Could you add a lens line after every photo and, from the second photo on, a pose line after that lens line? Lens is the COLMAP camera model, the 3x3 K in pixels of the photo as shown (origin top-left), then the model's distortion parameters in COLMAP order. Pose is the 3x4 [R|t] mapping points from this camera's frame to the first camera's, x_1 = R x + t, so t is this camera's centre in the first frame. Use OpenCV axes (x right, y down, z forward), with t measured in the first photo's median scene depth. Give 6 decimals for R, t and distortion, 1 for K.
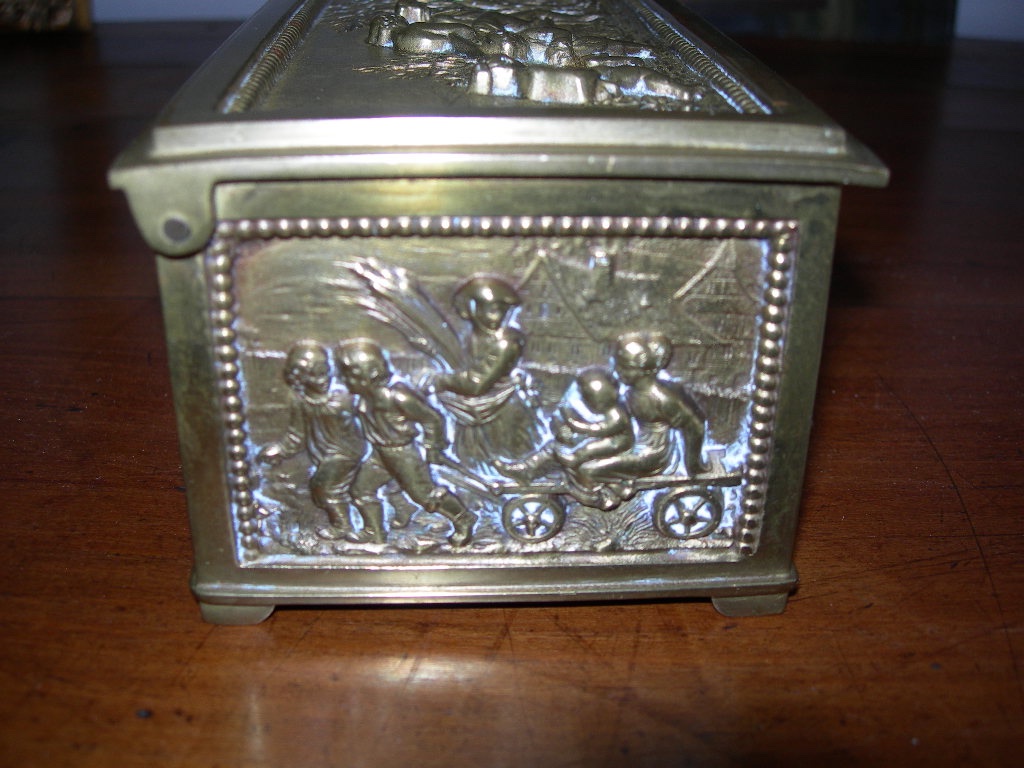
lens RADIAL K [[1115.1, 0, 510.8], [0, 1115.1, 375.1], [0, 0, 1]] dist [-0.172860, 0.000000]
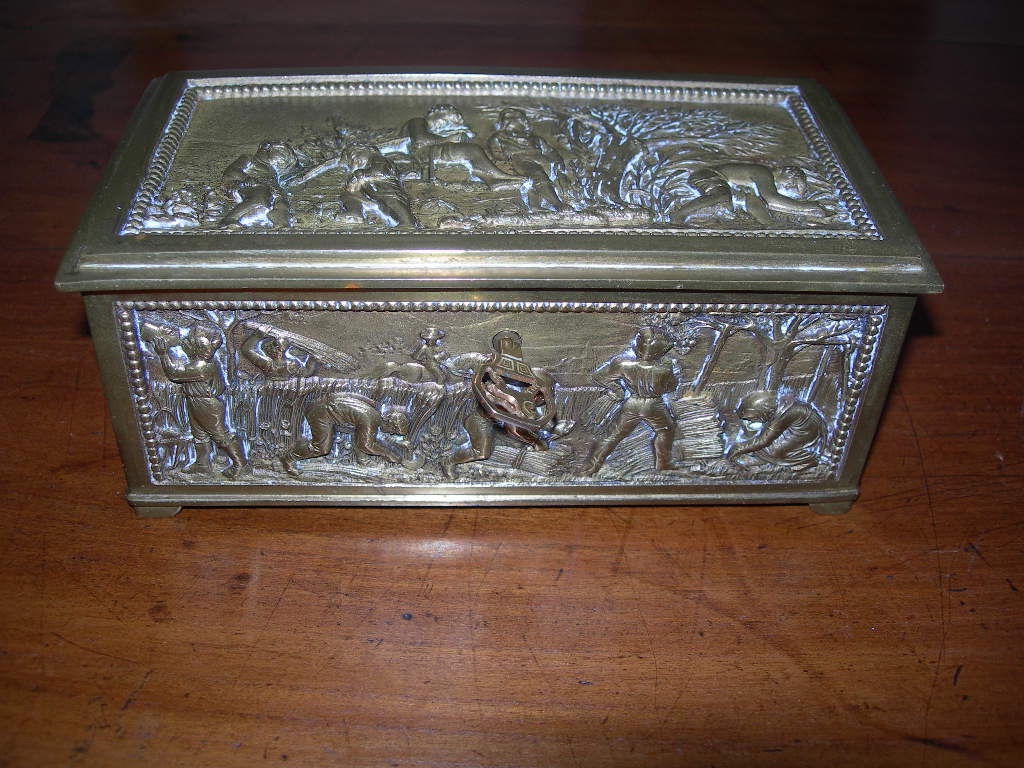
lens RADIAL K [[1115.1, 0, 511.8], [0, 1115.1, 388.9], [0, 0, 1]] dist [-0.172860, 0.000000]
pose [[0.999828, 0.000764, 0.018551, -0.195548], [-0.005298, 0.969353, 0.245617, -0.389374], [-0.017795, -0.245673, 0.969190, -0.485998]]
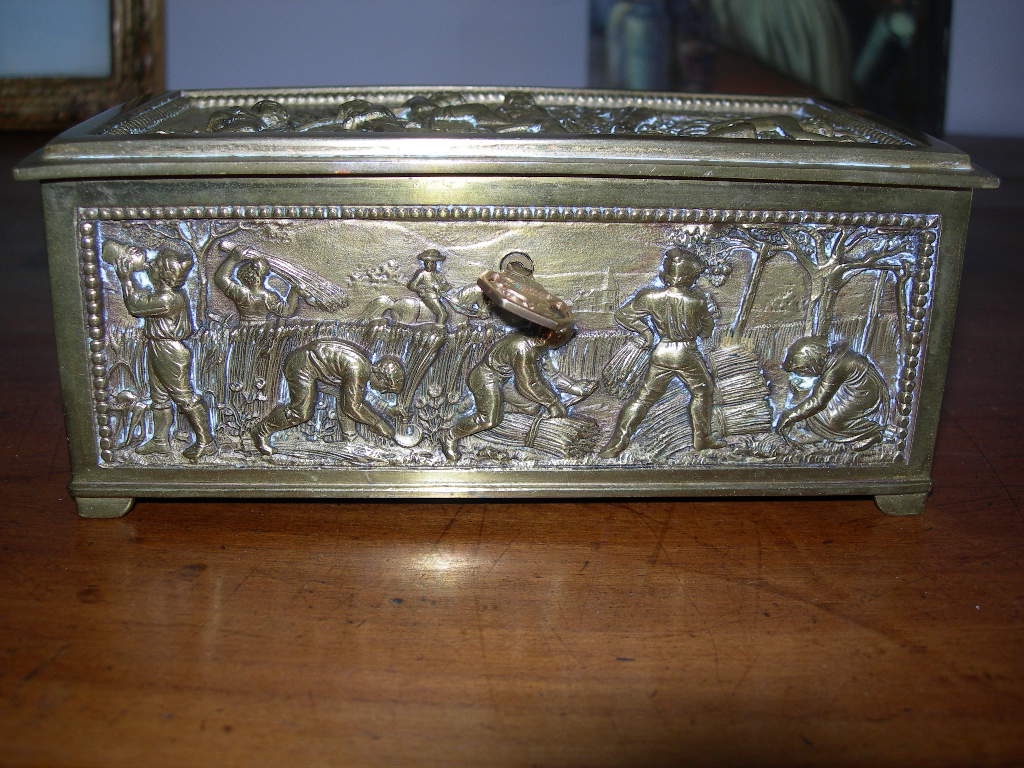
lens RADIAL K [[1115.1, 0, 515.2], [0, 1115.1, 390.4], [0, 0, 1]] dist [-0.172860, 0.000000]
pose [[0.999770, -0.009329, 0.019294, -0.202575], [0.011034, 0.995858, -0.090245, 0.168414], [-0.018372, 0.090437, 0.995733, -0.319329]]
